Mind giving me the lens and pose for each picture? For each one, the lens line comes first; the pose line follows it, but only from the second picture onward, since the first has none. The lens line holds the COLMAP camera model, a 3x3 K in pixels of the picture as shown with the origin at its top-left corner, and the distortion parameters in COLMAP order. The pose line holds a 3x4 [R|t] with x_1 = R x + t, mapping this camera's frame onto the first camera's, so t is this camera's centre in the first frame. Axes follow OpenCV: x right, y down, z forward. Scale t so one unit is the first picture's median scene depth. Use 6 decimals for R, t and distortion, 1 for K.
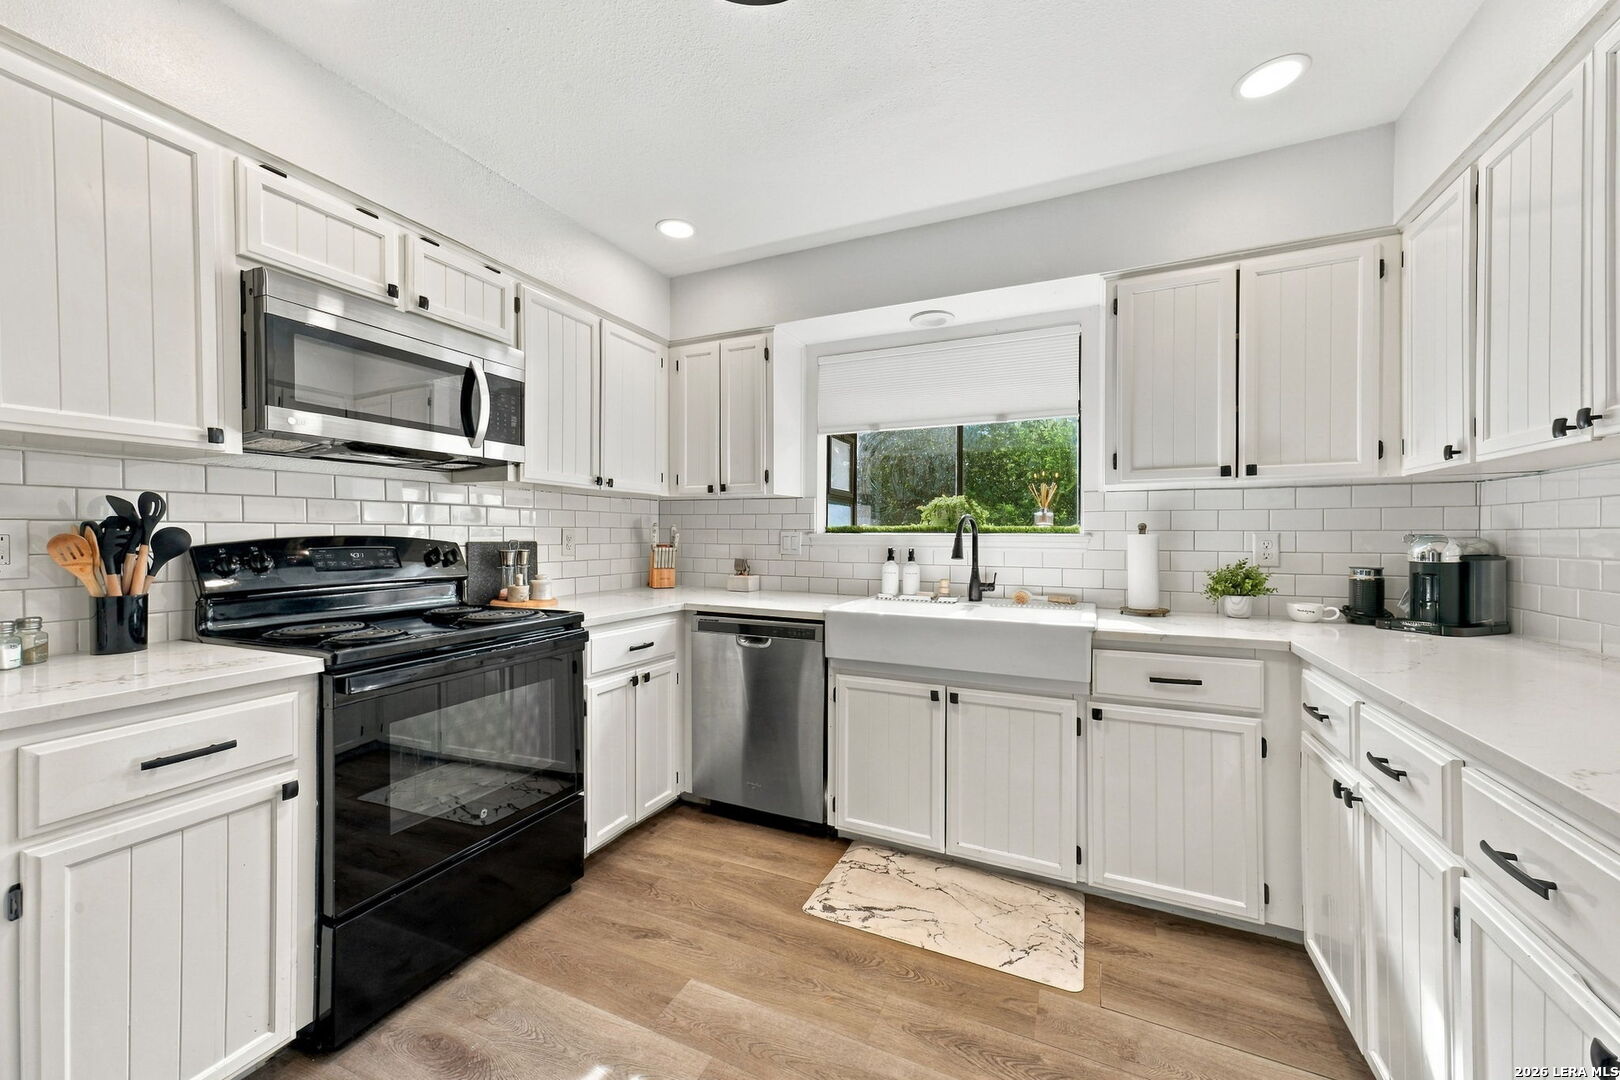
lens RADIAL K [[618.0, 0, 807.8], [0, 618.0, 538.7], [0, 0, 1]] dist [0.014675, 0.002075]
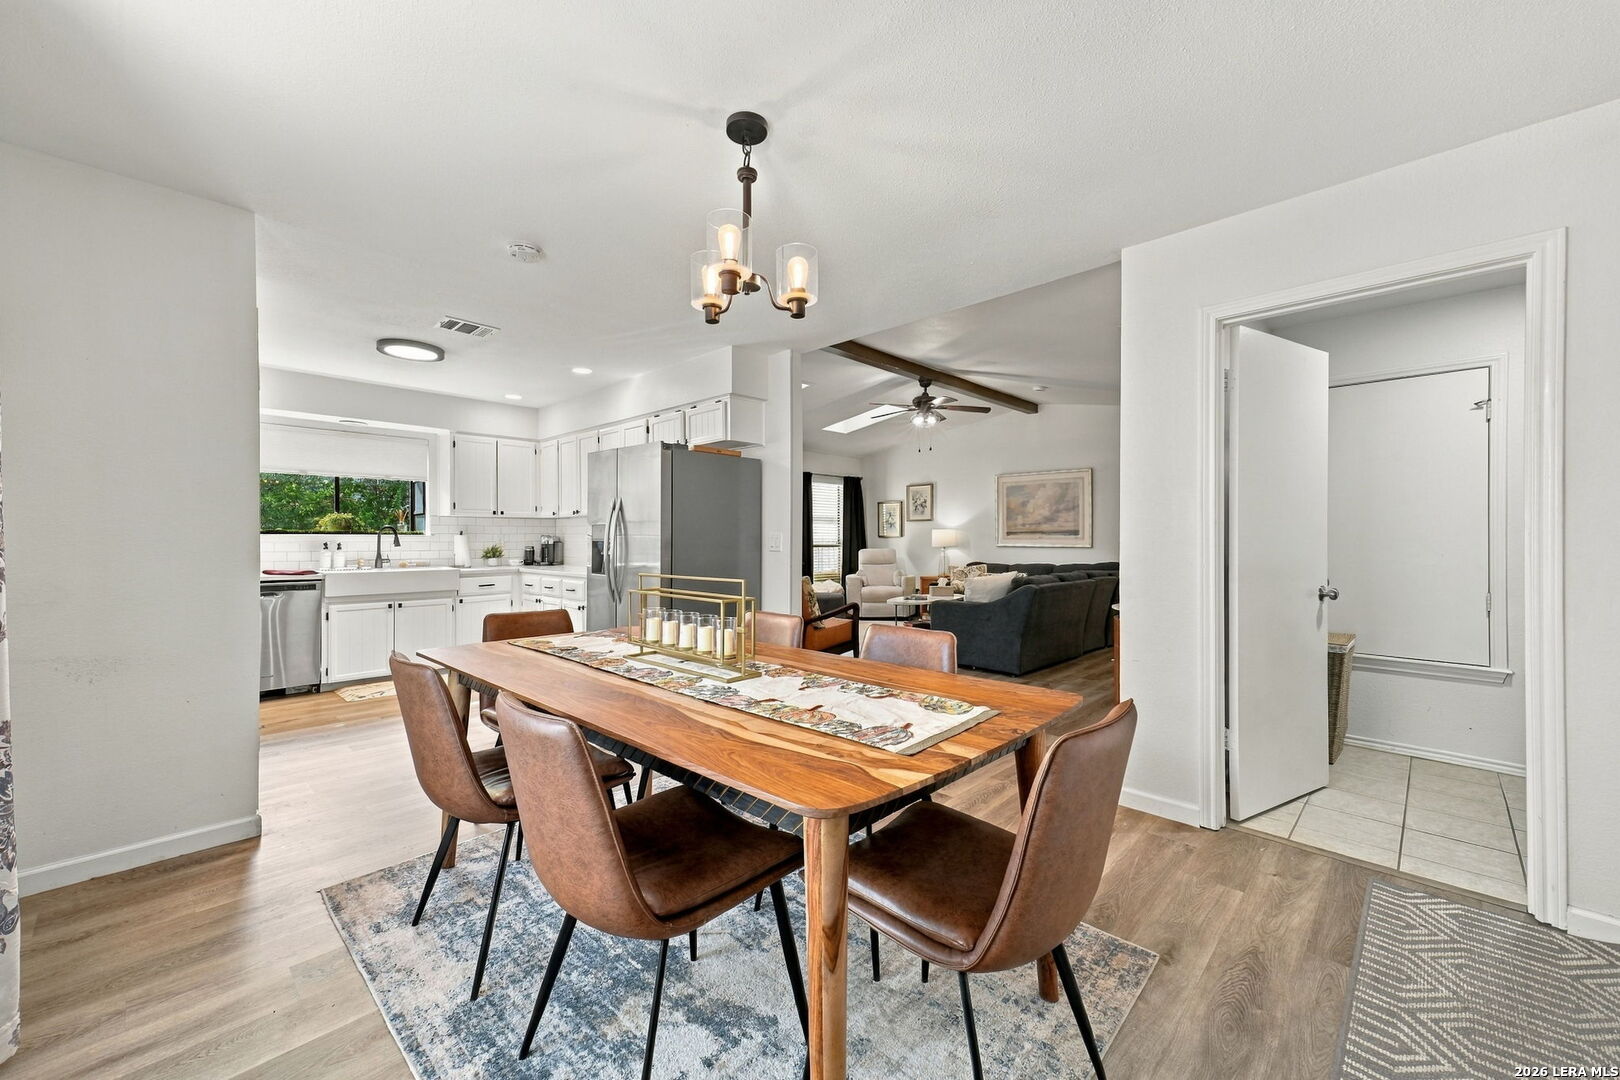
lens RADIAL K [[624.9, 0, 804.2], [0, 624.9, 536.7], [0, 0, 1]] dist [0.016004, 0.000507]
pose [[0.327167, -0.001619, 0.944965, -1.604055], [0.005427, 0.999985, -0.000166, 0.007301], [-0.944951, 0.005182, 0.327171, -1.296198]]
